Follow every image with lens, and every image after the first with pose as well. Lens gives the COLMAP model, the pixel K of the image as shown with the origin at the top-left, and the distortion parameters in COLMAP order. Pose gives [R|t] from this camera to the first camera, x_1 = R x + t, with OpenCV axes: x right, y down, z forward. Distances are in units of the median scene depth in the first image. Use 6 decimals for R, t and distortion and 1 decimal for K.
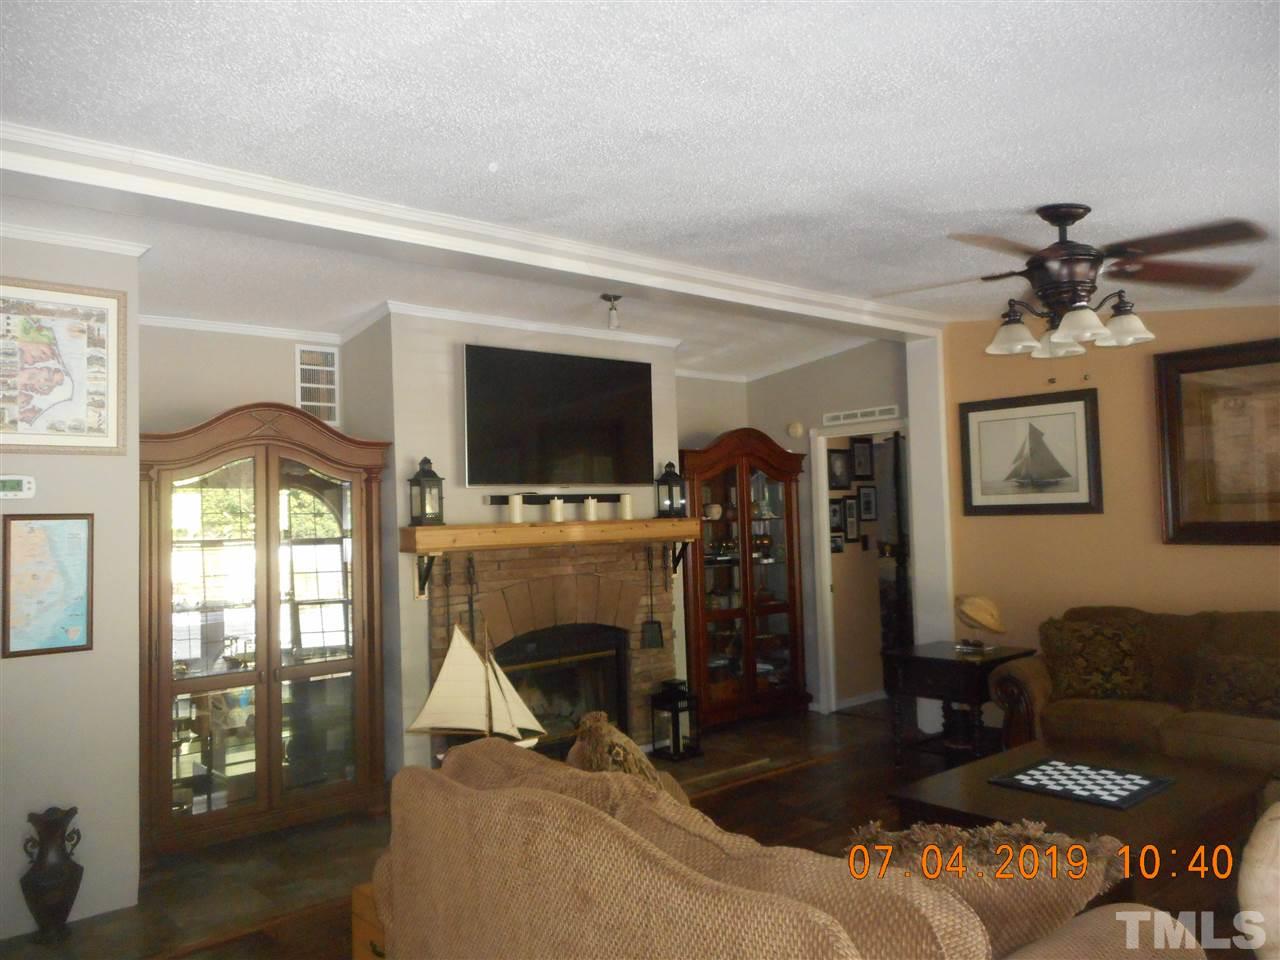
lens RADIAL K [[974.8, 0, 647.4], [0, 974.8, 477.3], [0, 0, 1]] dist [0.007359, -0.004980]
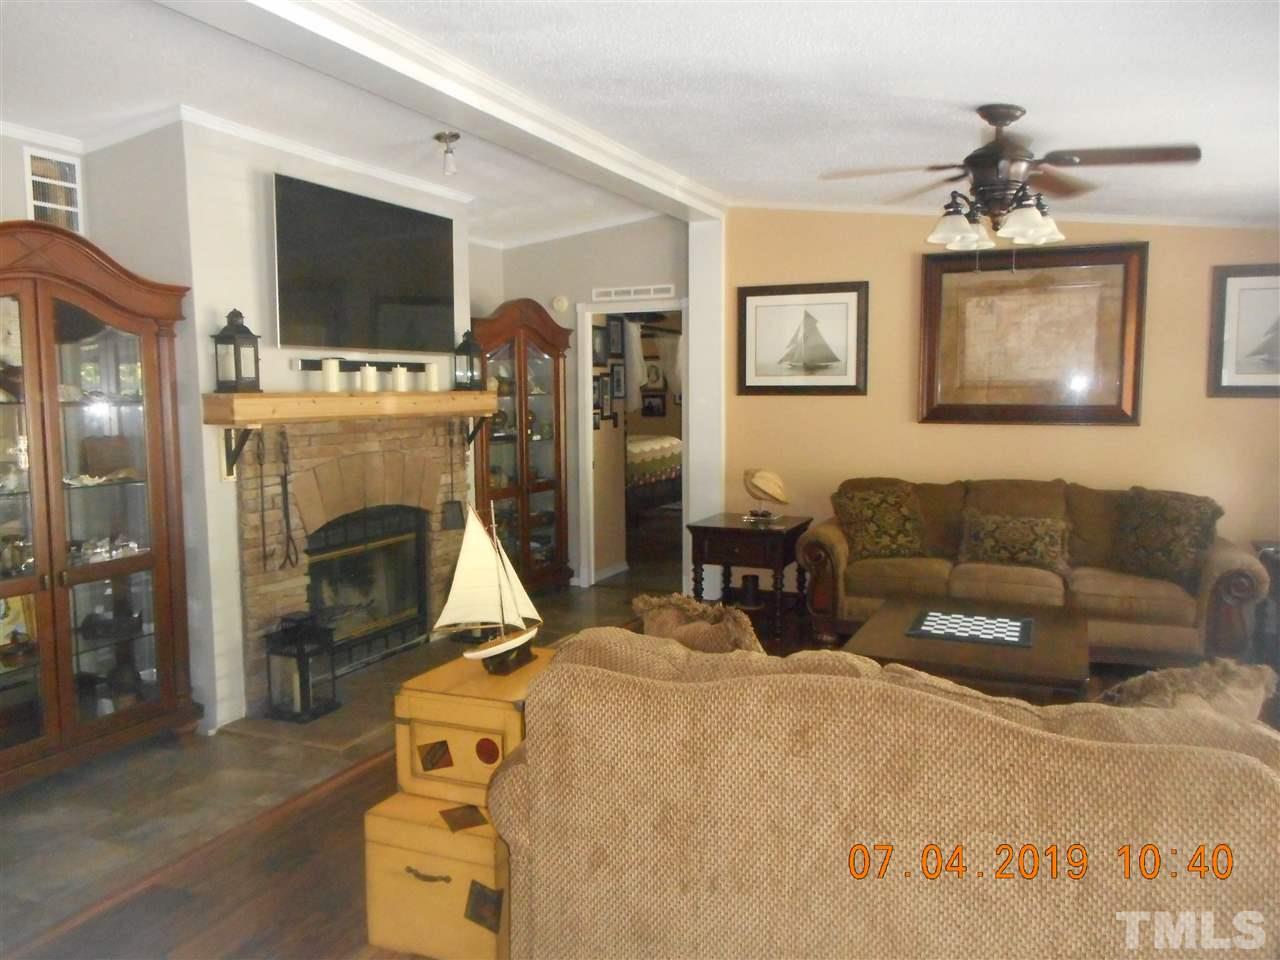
lens RADIAL K [[974.8, 0, 647.4], [0, 974.8, 477.3], [0, 0, 1]] dist [0.007359, -0.004980]
pose [[0.907927, -0.013676, 0.418906, -0.236415], [-0.038101, 0.992636, 0.114985, 0.011212], [-0.417394, -0.120359, 0.900720, 0.088779]]
